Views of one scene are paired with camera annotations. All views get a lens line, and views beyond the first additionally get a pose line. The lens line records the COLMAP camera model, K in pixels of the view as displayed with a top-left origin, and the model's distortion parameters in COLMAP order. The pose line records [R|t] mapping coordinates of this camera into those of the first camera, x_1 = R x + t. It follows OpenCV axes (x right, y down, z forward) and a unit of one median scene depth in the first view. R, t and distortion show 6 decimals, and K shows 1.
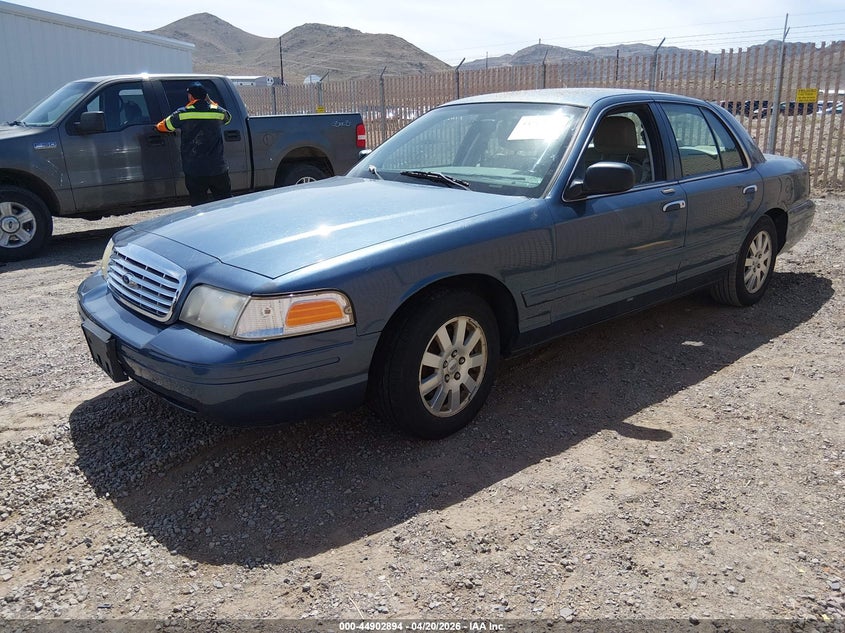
lens RADIAL K [[688.0, 0, 422.5], [0, 688.0, 316.5], [0, 0, 1]] dist [0.009719, 0.002416]
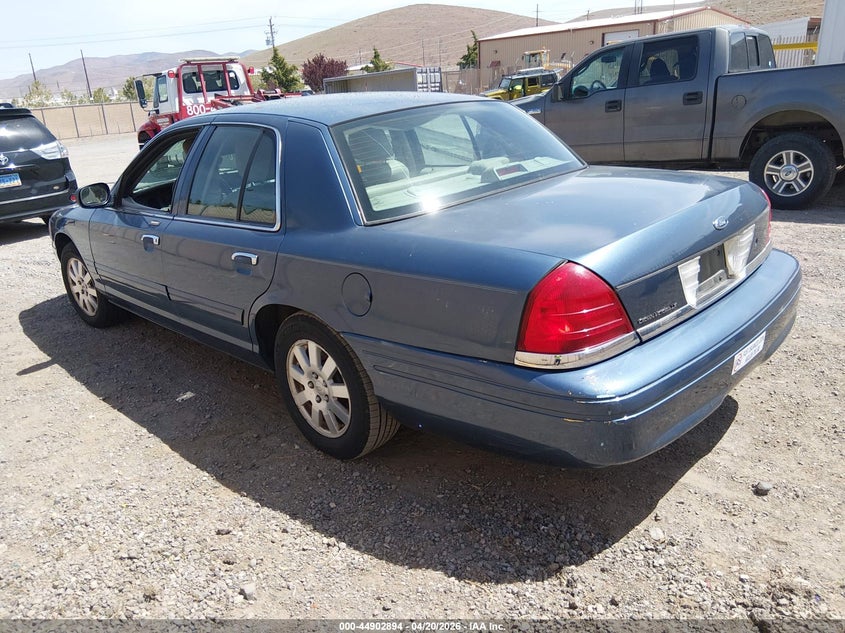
lens RADIAL K [[688.0, 0, 422.5], [0, 688.0, 316.5], [0, 0, 1]] dist [0.009719, 0.002416]
pose [[0.014088, 0.319425, -0.947507, 0.636652], [-0.214690, 0.926467, 0.309140, -0.203519], [0.976581, 0.199065, 0.081630, 0.651995]]
